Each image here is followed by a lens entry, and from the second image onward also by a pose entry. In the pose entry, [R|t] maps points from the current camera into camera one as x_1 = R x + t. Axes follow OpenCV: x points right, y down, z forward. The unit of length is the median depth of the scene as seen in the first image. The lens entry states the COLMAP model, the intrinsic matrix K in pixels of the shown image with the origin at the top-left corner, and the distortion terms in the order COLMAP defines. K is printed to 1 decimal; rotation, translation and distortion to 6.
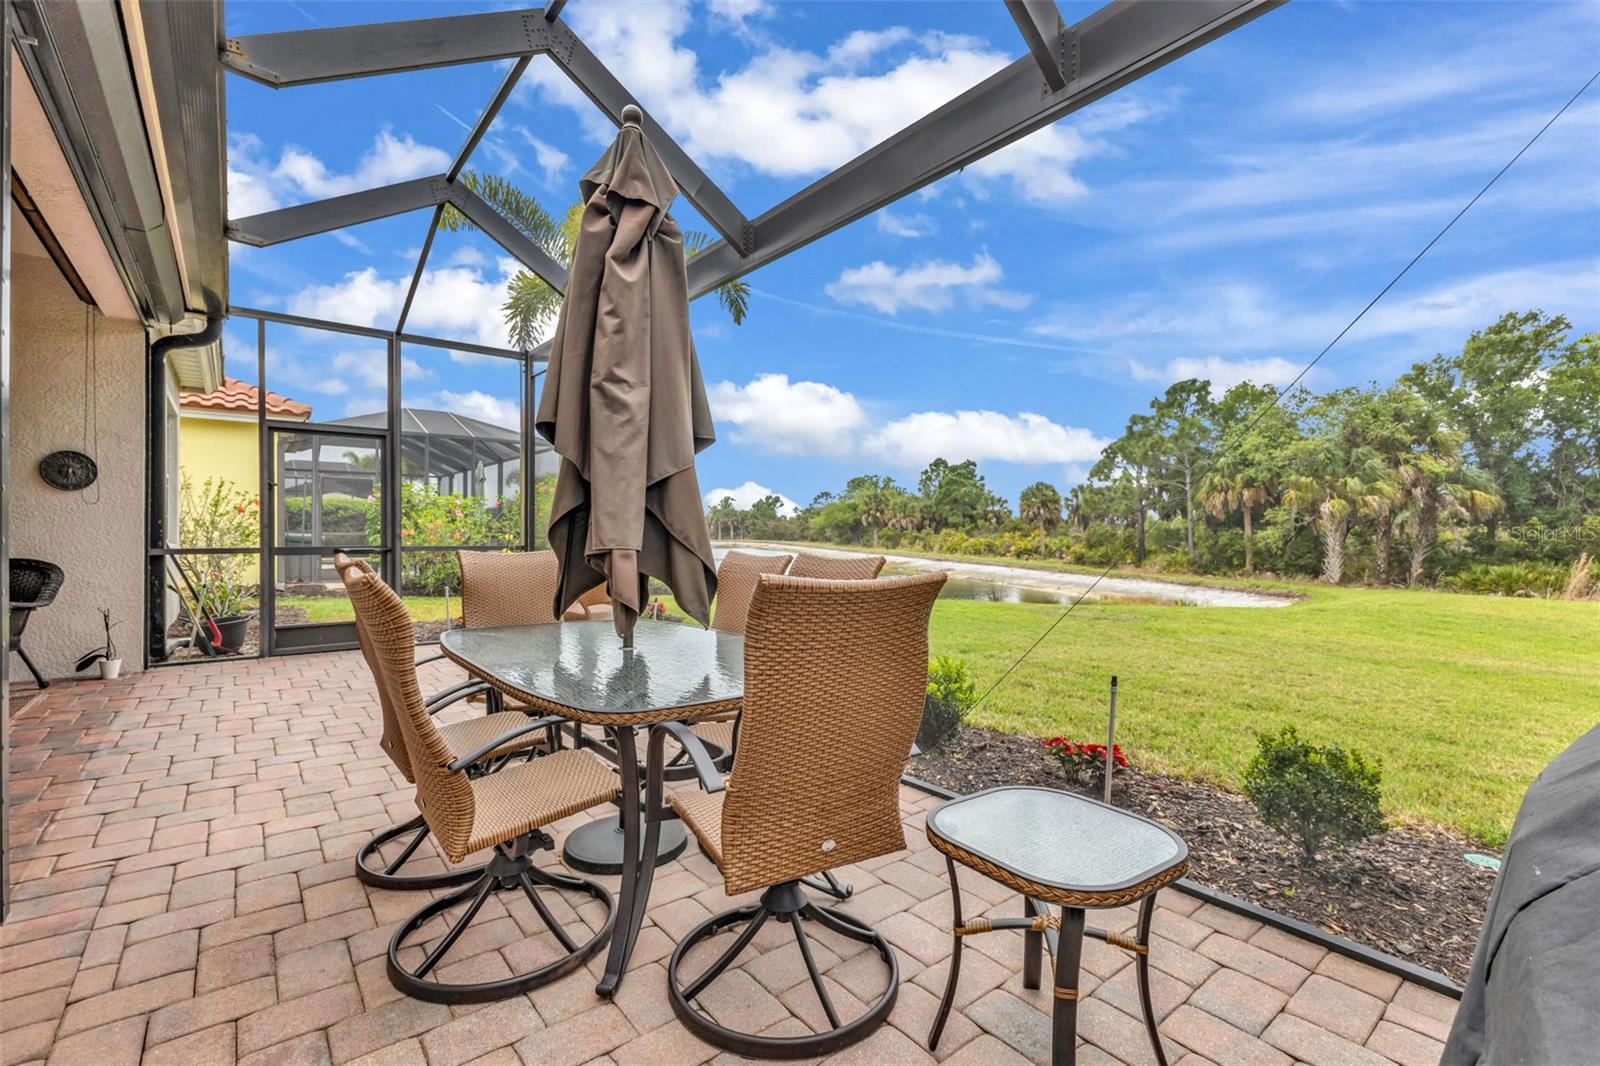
lens RADIAL K [[709.1, 0, 800.0], [0, 709.1, 533.0], [0, 0, 1]] dist [0.009123, -0.000678]
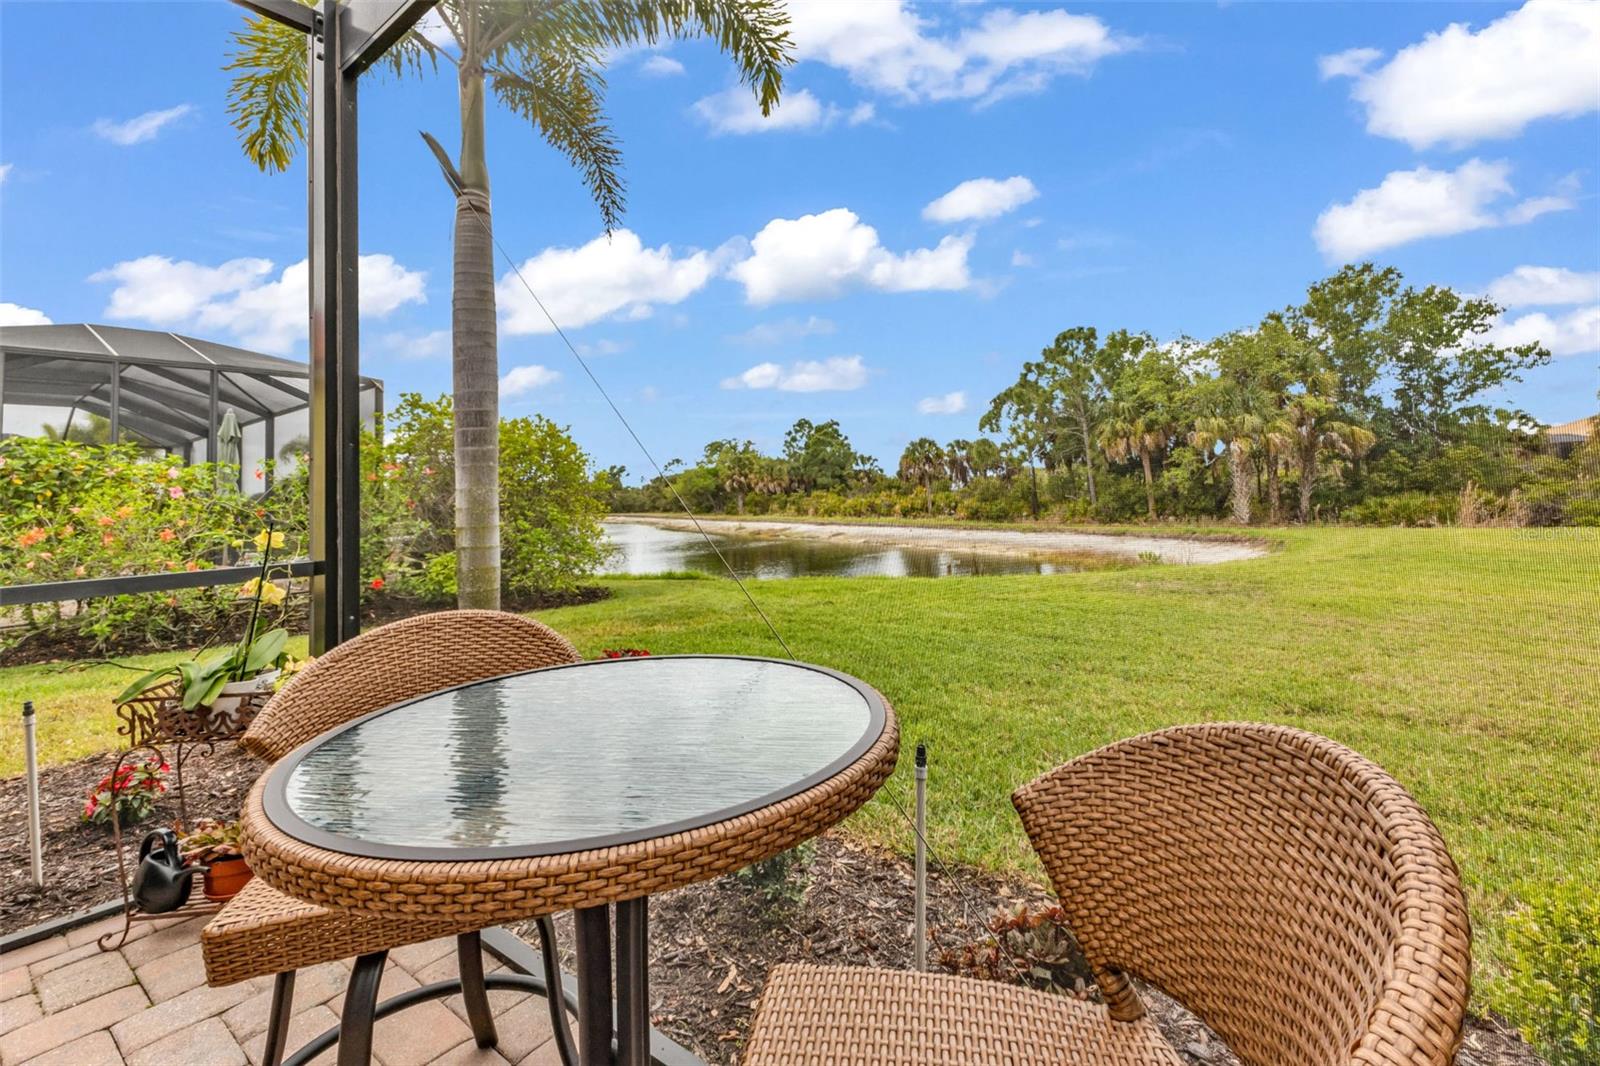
lens RADIAL K [[692.3, 0, 802.5], [0, 692.3, 453.8], [0, 0, 1]] dist [0.012612, -0.000113]
pose [[0.968867, -0.034950, 0.245104, -0.052831], [0.051264, 0.996851, -0.060495, -0.000133], [-0.242218, 0.071177, 0.967608, 0.132946]]
